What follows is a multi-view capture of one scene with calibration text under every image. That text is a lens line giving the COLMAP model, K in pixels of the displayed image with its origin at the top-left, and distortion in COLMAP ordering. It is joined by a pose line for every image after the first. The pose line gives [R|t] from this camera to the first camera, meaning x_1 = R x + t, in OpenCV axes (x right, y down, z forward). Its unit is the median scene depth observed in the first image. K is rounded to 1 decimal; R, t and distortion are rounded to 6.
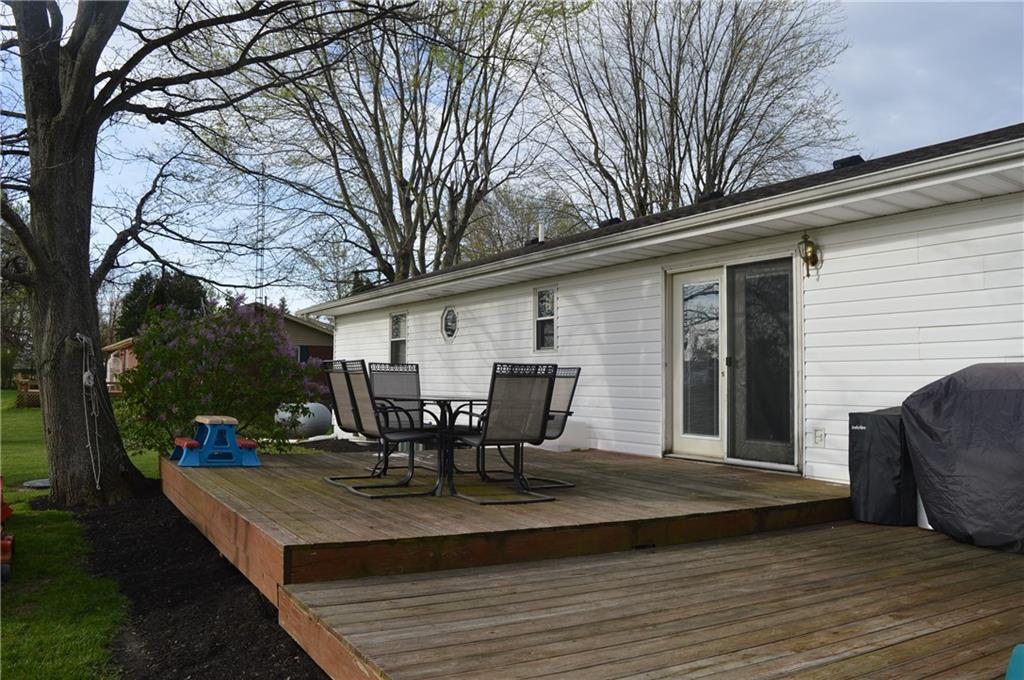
lens RADIAL K [[816.9, 0, 511.4], [0, 816.9, 335.8], [0, 0, 1]] dist [-0.097438, 0.028339]
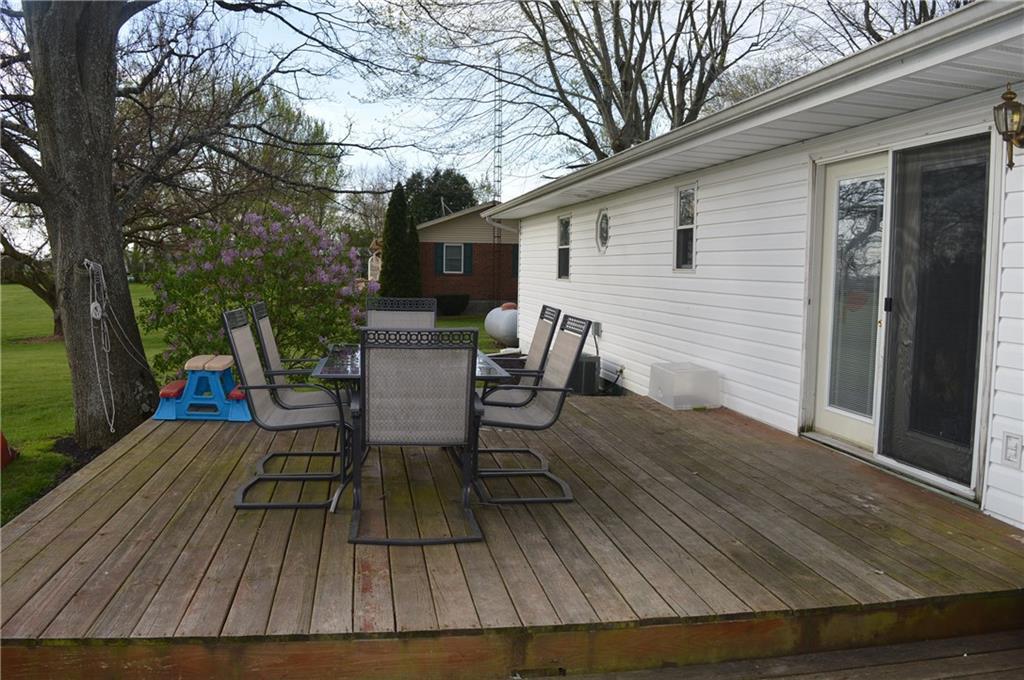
lens RADIAL K [[816.9, 0, 511.4], [0, 816.9, 335.8], [0, 0, 1]] dist [-0.097438, 0.028339]
pose [[0.938140, 0.035723, -0.344408, 0.200823], [0.009633, 0.991586, 0.129090, -0.026620], [0.346121, -0.124422, 0.929903, 0.305750]]
